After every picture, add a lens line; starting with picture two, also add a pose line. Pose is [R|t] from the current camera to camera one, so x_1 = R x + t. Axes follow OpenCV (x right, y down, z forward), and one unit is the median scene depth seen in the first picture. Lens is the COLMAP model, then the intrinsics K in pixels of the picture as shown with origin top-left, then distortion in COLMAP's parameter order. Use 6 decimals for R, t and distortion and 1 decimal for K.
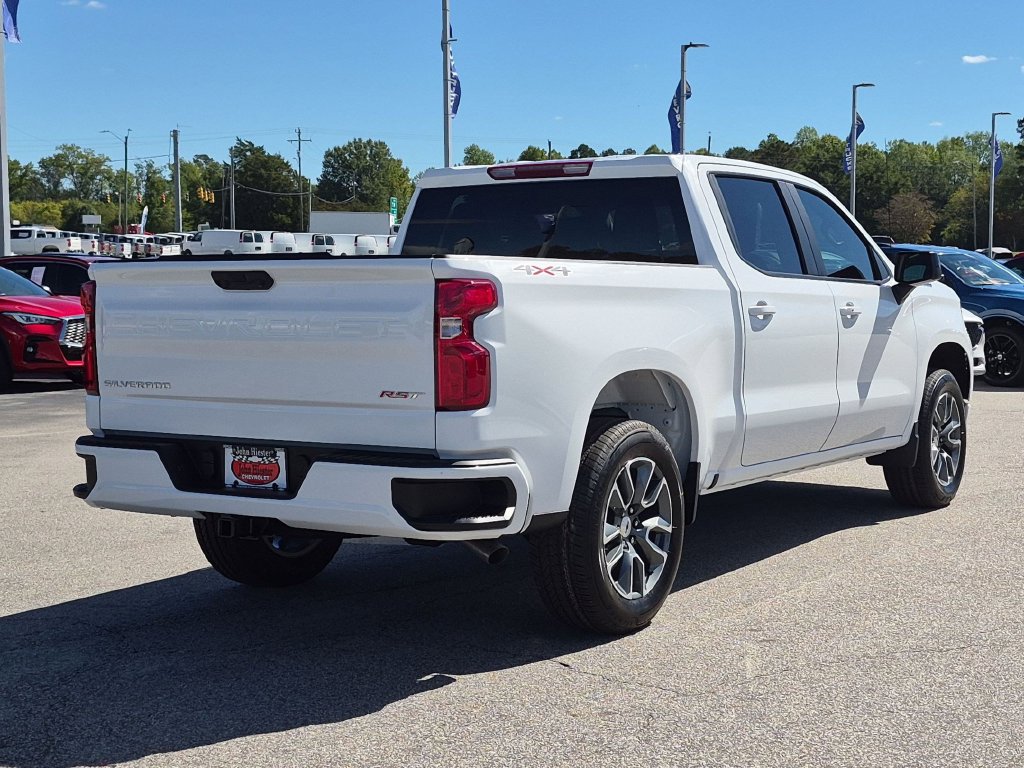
lens RADIAL K [[1587.8, 0, 496.4], [0, 1587.8, 380.3], [0, 0, 1]] dist [0.116167, 0.016400]
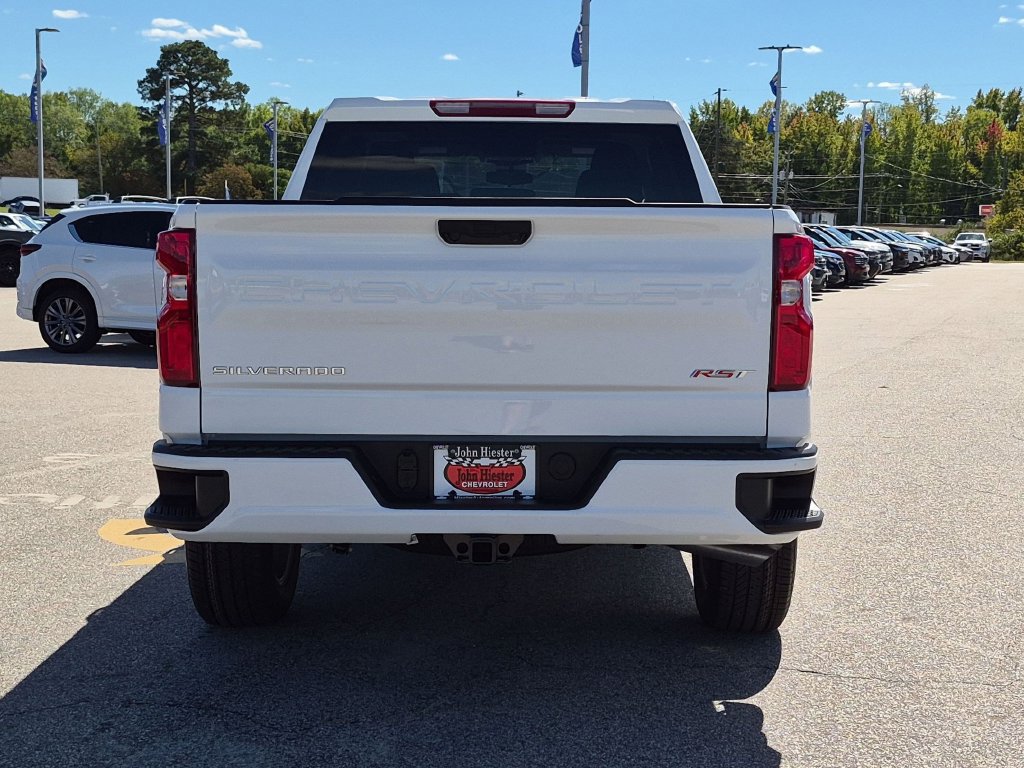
lens RADIAL K [[1603.7, 0, 524.6], [0, 1603.7, 385.5], [0, 0, 1]] dist [0.116124, -0.036950]
pose [[0.837850, -0.034748, 0.544793, -0.559400], [0.019478, 0.999240, 0.033778, -0.013814], [-0.545553, -0.017689, 0.837890, 0.327467]]
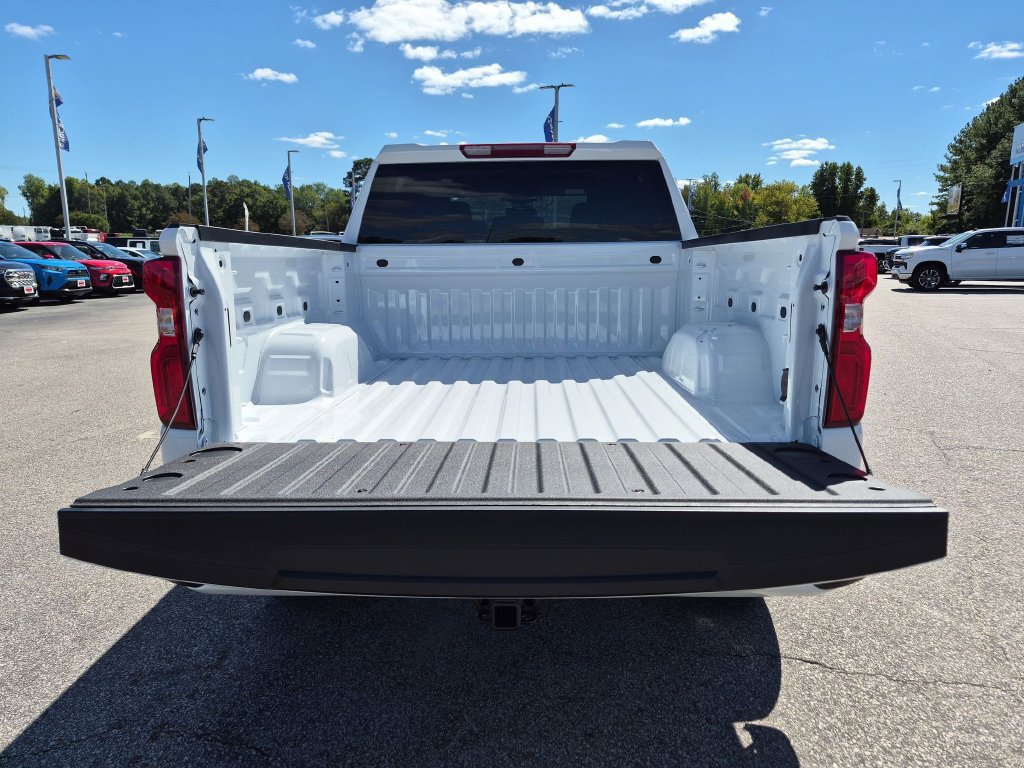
lens RADIAL K [[722.4, 0, 508.2], [0, 722.4, 385.7], [0, 0, 1]] dist [0.069290, -0.062923]
pose [[0.850014, -0.096460, 0.517853, -0.314013], [0.035056, 0.991270, 0.127102, -0.046053], [-0.525593, -0.089884, 0.845975, 0.721514]]
